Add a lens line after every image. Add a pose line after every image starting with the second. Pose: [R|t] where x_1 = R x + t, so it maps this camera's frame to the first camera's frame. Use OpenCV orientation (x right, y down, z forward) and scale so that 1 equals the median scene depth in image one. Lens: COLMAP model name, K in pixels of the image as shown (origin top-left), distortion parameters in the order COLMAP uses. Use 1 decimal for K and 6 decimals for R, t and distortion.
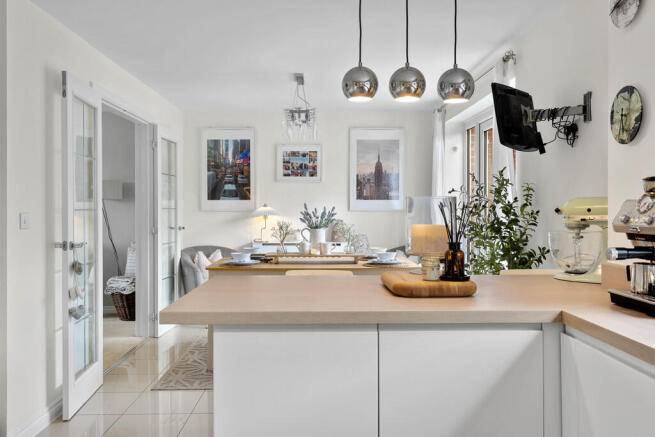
lens RADIAL K [[574.2, 0, 327.7], [0, 574.2, 217.5], [0, 0, 1]] dist [-0.007177, 0.002315]
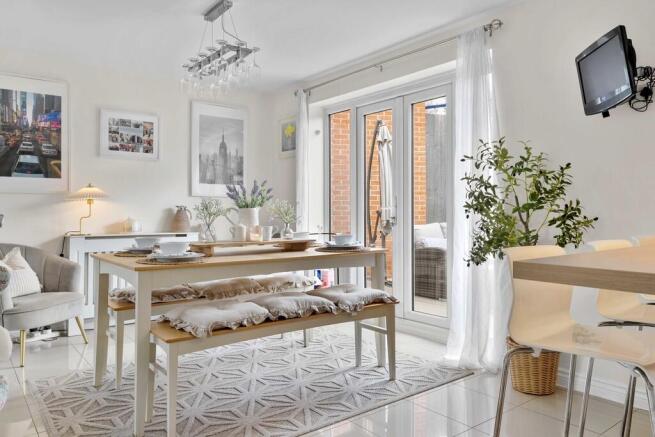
lens RADIAL K [[469.1, 0, 327.9], [0, 469.1, 213.6], [0, 0, 1]] dist [-0.013169, 0.000409]
pose [[0.790697, -0.002872, 0.612201, -0.231118], [0.013481, 0.999828, -0.012721, 0.026486], [-0.612059, 0.018312, 0.790600, 0.321067]]
